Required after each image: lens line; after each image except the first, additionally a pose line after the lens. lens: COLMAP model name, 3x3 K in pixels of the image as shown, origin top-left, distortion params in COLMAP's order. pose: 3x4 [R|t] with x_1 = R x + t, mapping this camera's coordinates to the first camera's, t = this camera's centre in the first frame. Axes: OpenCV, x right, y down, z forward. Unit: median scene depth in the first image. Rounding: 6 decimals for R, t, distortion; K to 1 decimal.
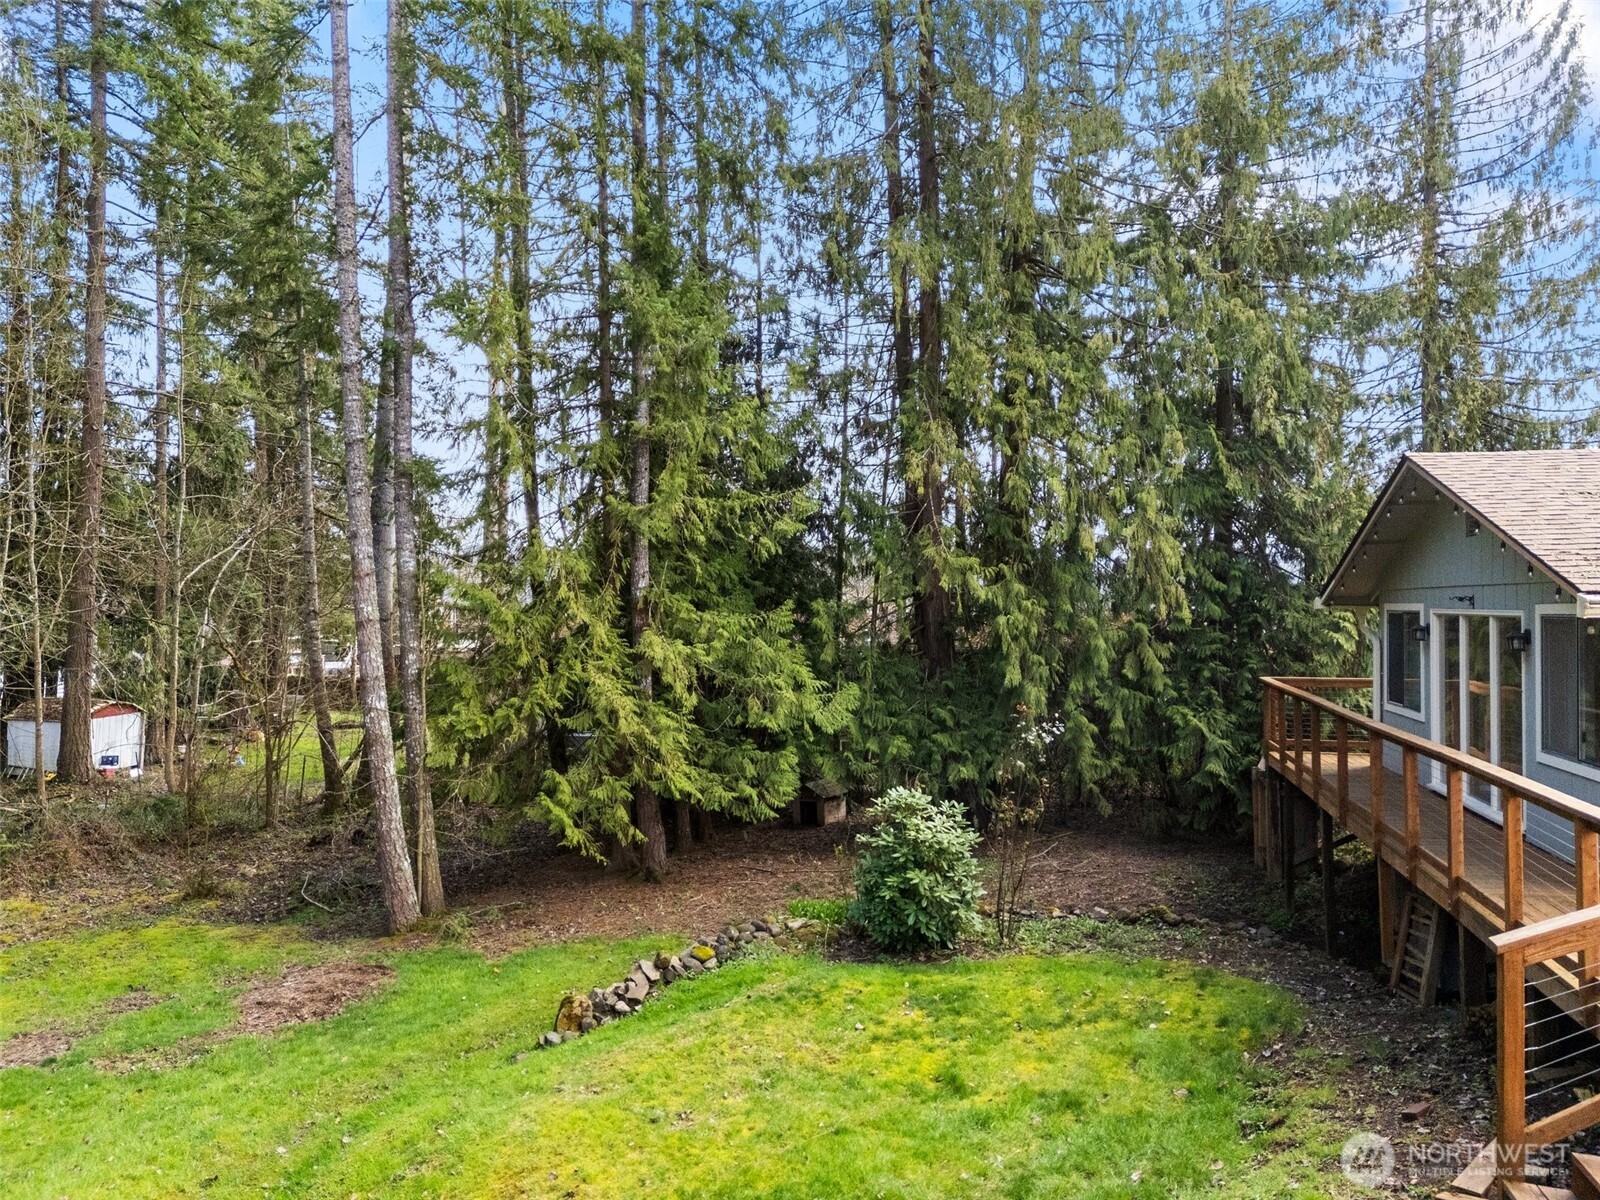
lens RADIAL K [[1162.0, 0, 800.0], [0, 1162.0, 600.0], [0, 0, 1]] dist [0.048711, -0.009471]
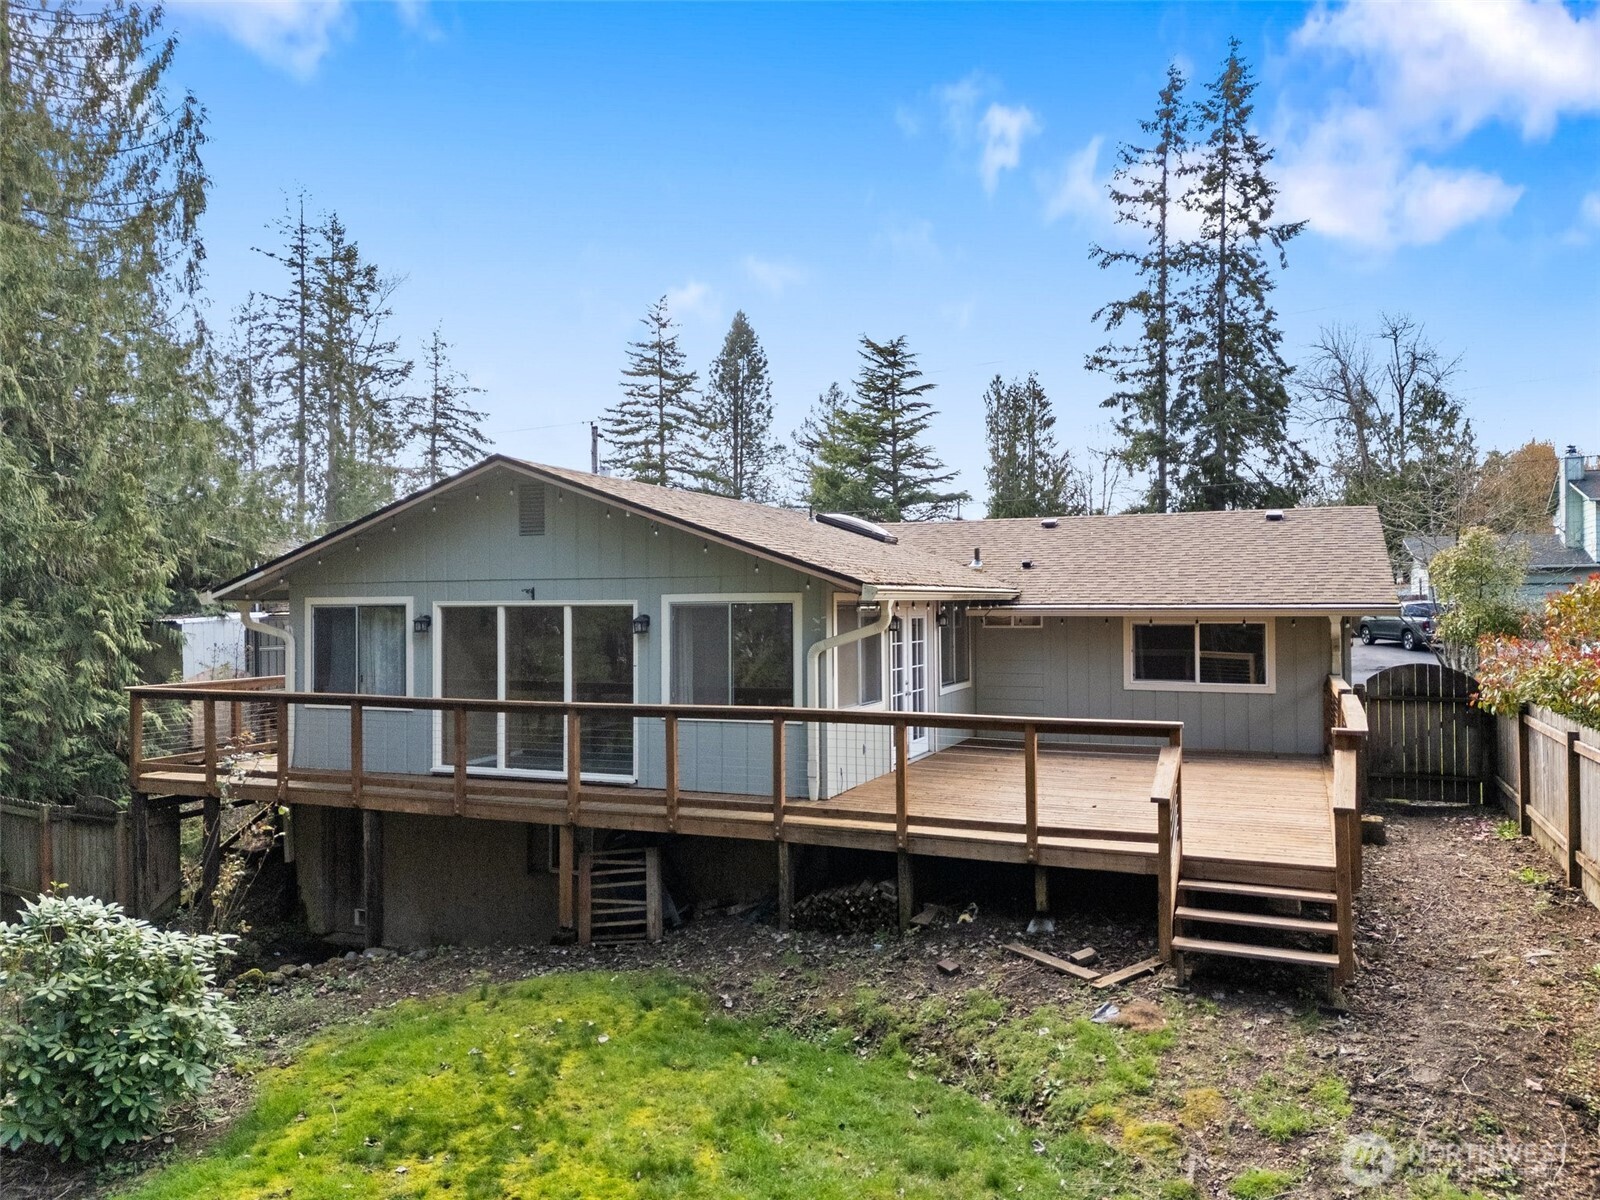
lens RADIAL K [[1162.0, 0, 800.0], [0, 1162.0, 600.0], [0, 0, 1]] dist [0.048711, -0.009471]
pose [[0.191361, 0.008199, 0.981486, -0.555156], [0.005697, 0.999939, -0.009464, 0.022668], [-0.981503, 0.007403, 0.191302, 0.632488]]
